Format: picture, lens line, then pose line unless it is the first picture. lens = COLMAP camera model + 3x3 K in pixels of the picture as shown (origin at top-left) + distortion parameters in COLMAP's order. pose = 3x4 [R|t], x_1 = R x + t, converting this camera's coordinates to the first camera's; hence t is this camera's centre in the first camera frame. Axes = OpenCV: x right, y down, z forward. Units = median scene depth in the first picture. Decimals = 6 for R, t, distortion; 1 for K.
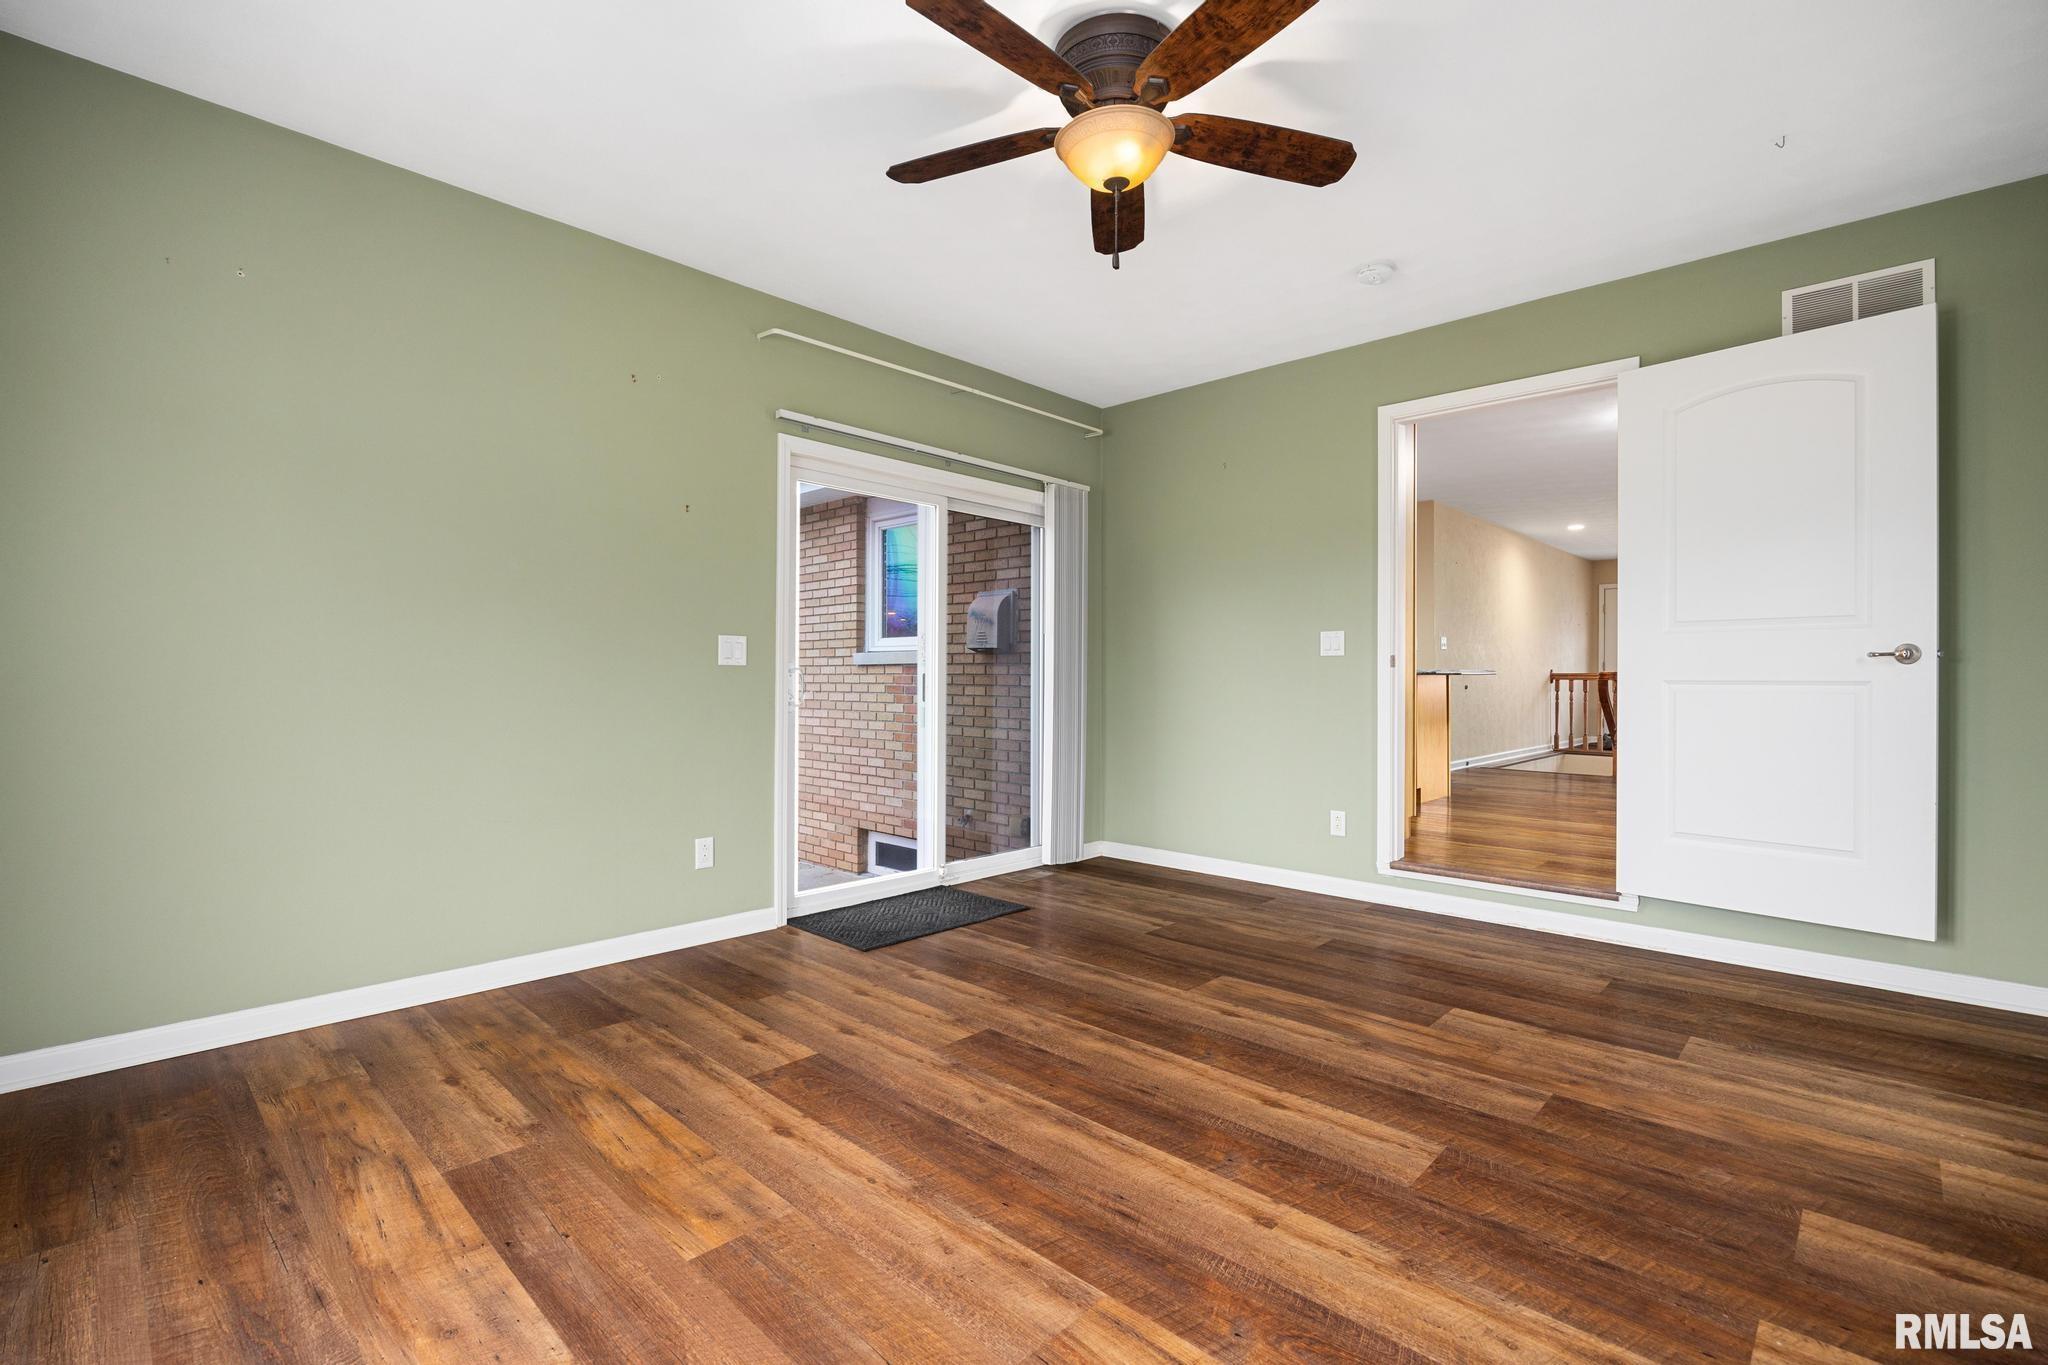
lens RADIAL K [[917.0, 0, 1033.9], [0, 917.0, 670.5], [0, 0, 1]] dist [-0.019111, 0.000997]
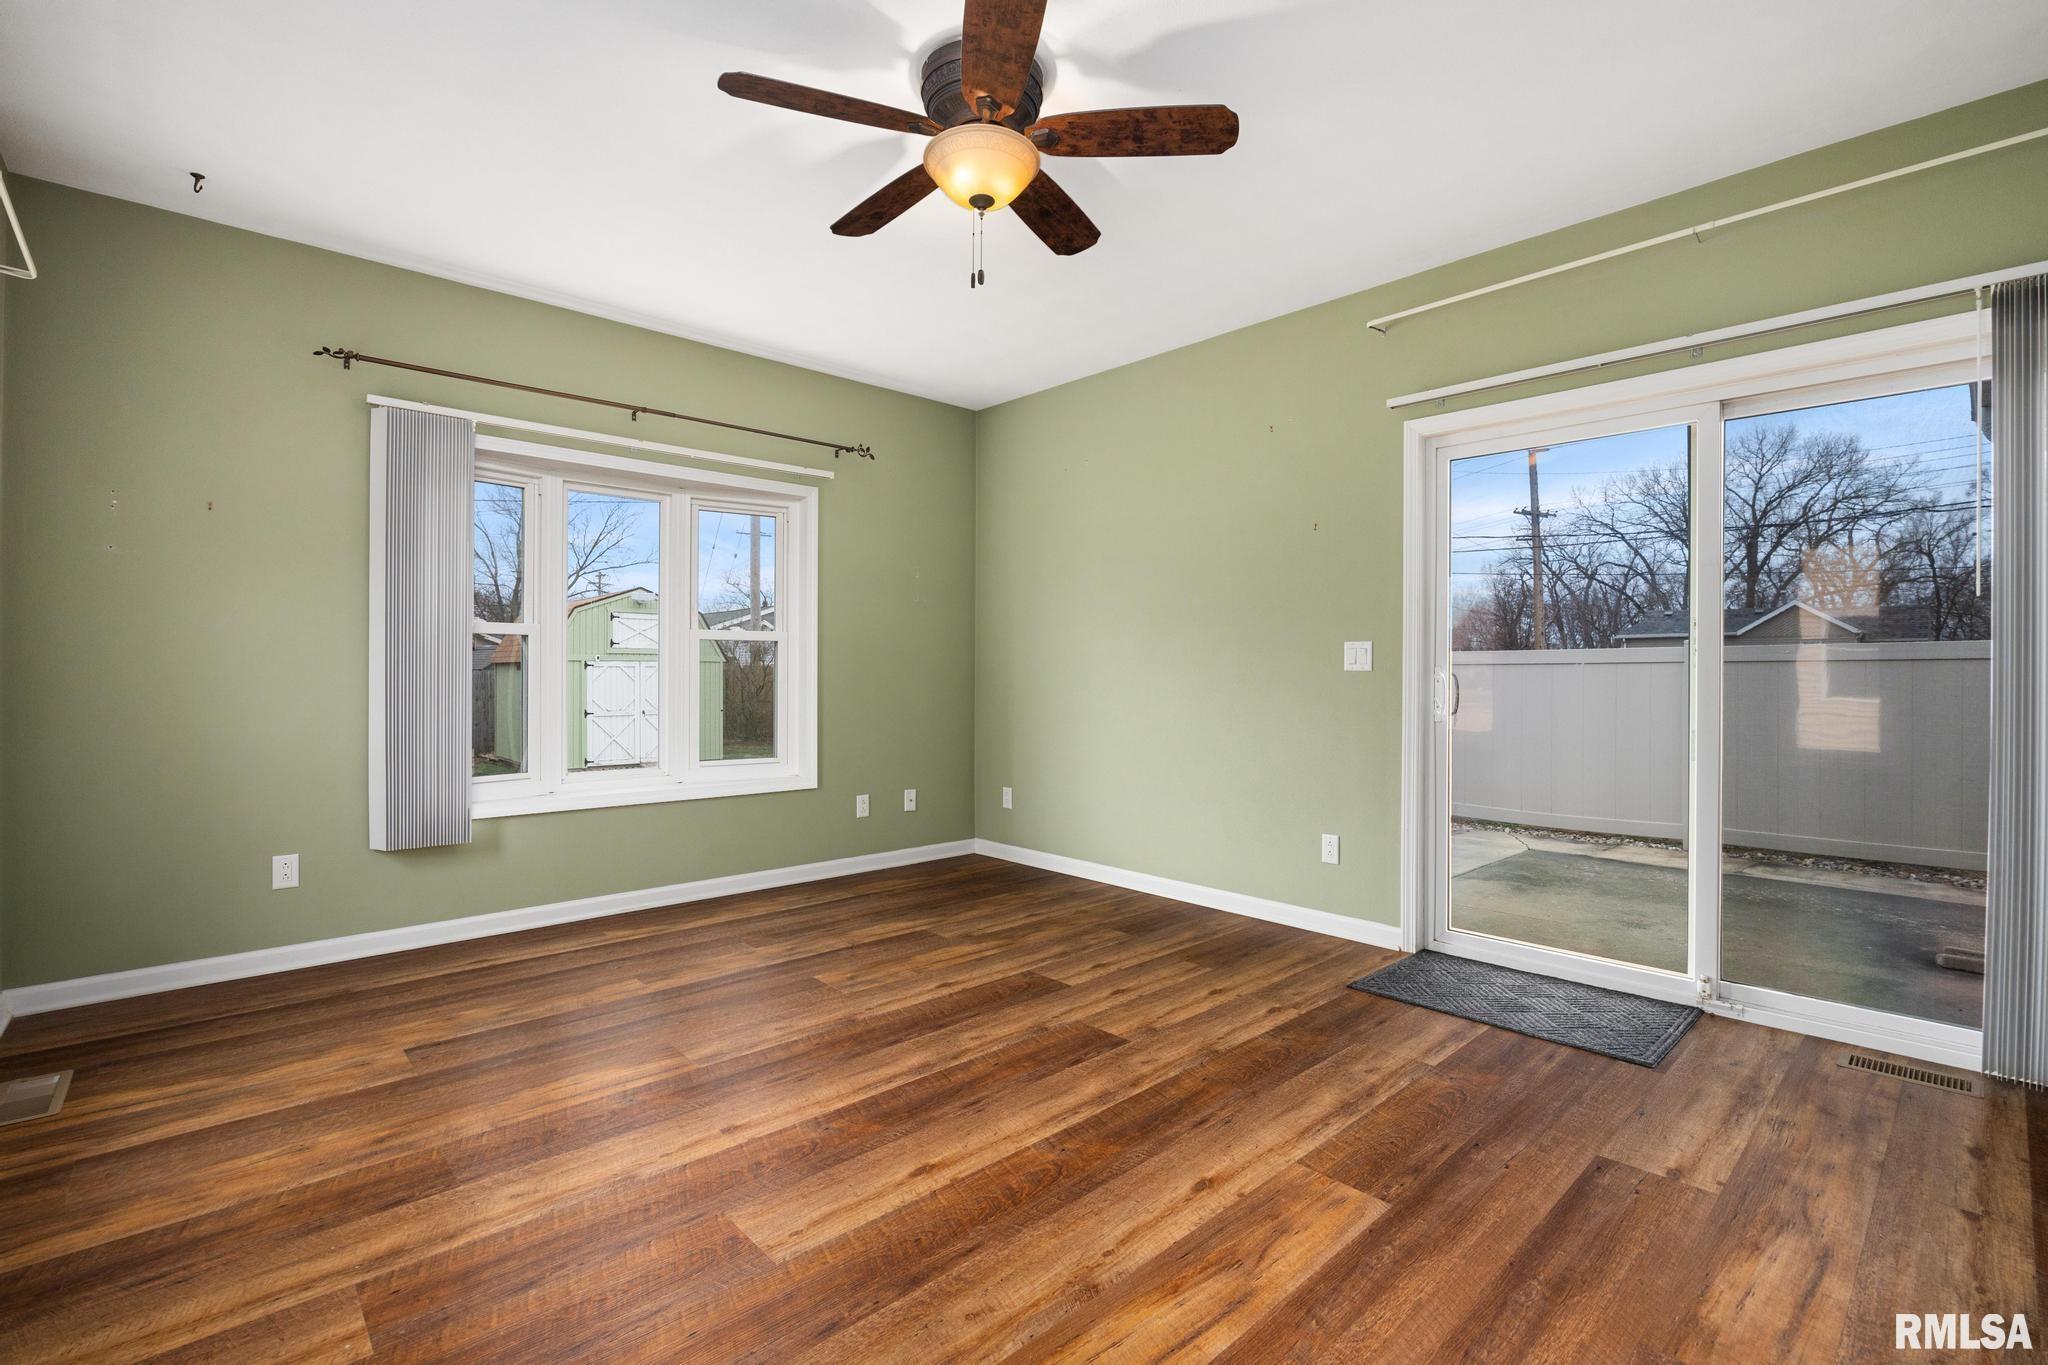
lens RADIAL K [[917.0, 0, 1045.8], [0, 917.0, 670.9], [0, 0, 1]] dist [-0.019111, 0.000997]
pose [[-0.055497, -0.003944, -0.998451, 1.065100], [0.003345, 0.999986, -0.004136, -0.004444], [0.998453, -0.003569, -0.055483, 1.090833]]
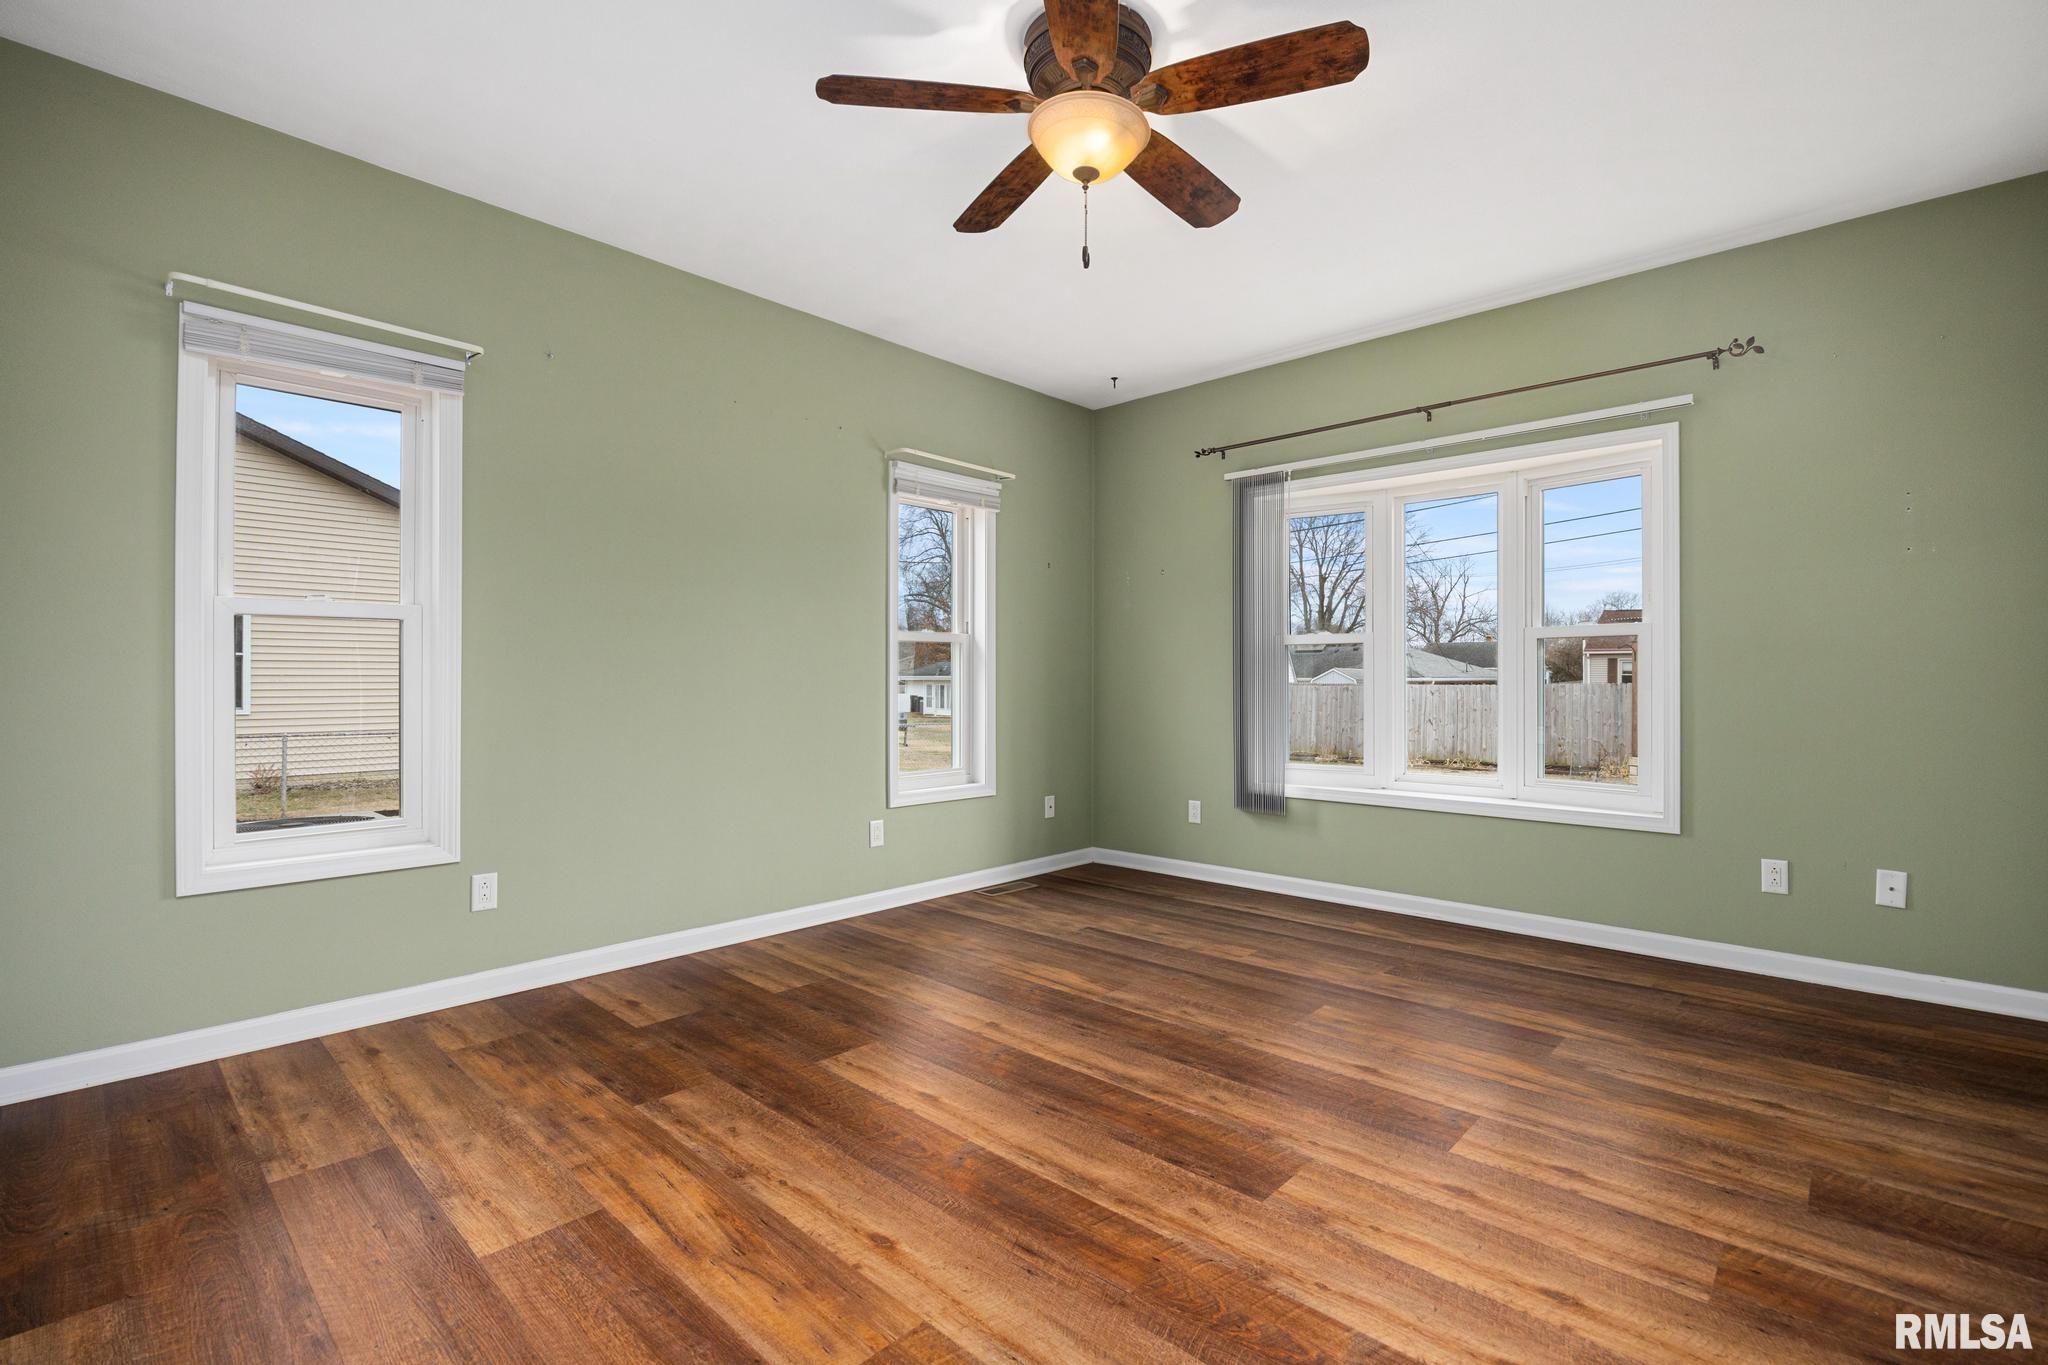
lens RADIAL K [[917.0, 0, 1033.2], [0, 917.0, 664.5], [0, 0, 1]] dist [-0.019111, 0.000997]
pose [[-0.999969, -0.003533, -0.006983, 0.143871], [-0.003366, 0.999710, -0.023864, 0.011478], [0.007065, -0.023840, -0.999691, 1.904472]]
